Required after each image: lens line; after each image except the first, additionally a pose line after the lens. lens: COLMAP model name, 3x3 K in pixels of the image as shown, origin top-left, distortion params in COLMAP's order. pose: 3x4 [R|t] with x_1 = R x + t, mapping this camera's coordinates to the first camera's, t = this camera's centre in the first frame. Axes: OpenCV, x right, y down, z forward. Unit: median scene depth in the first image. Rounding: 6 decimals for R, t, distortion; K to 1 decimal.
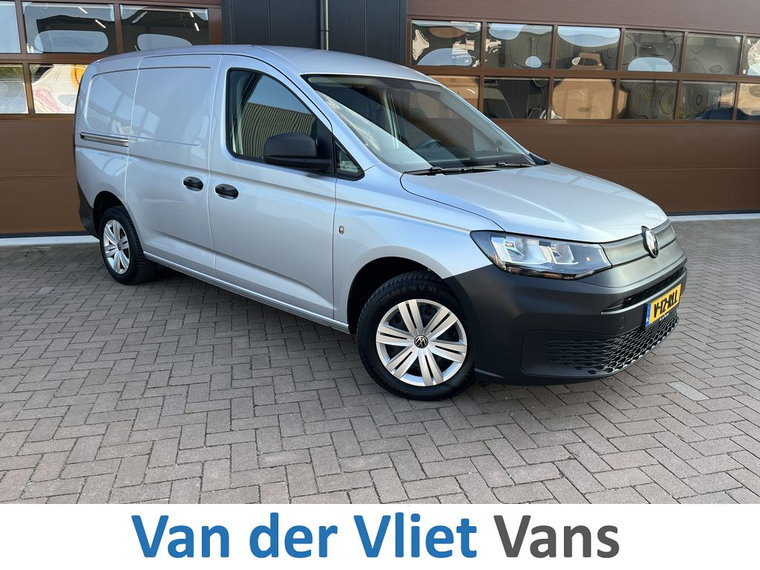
lens RADIAL K [[601.9, 0, 381.8], [0, 601.9, 291.5], [0, 0, 1]] dist [0.065551, -0.099822]
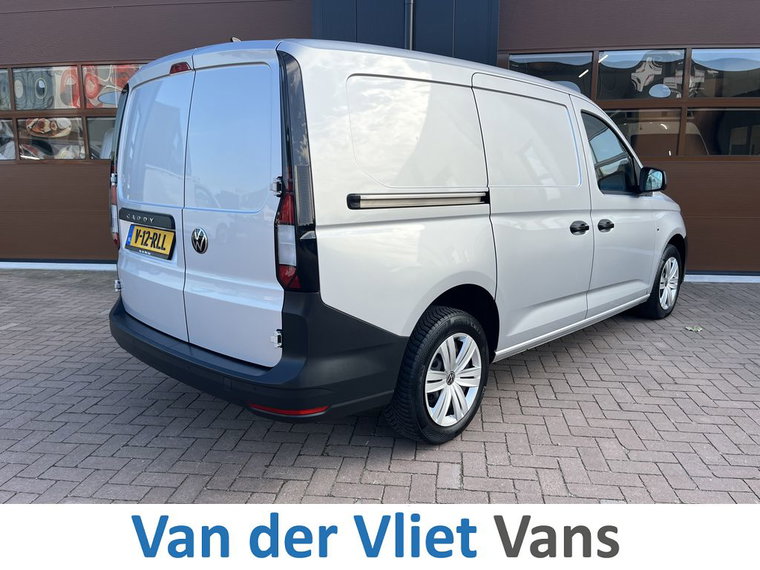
lens RADIAL K [[601.9, 0, 376.2], [0, 601.9, 281.3], [0, 0, 1]] dist [0.065551, -0.099822]
pose [[0.931690, 0.058896, -0.358447, 0.423809], [-0.087129, 0.994196, -0.063112, -0.041482], [0.352649, 0.090031, 0.931414, 0.162602]]
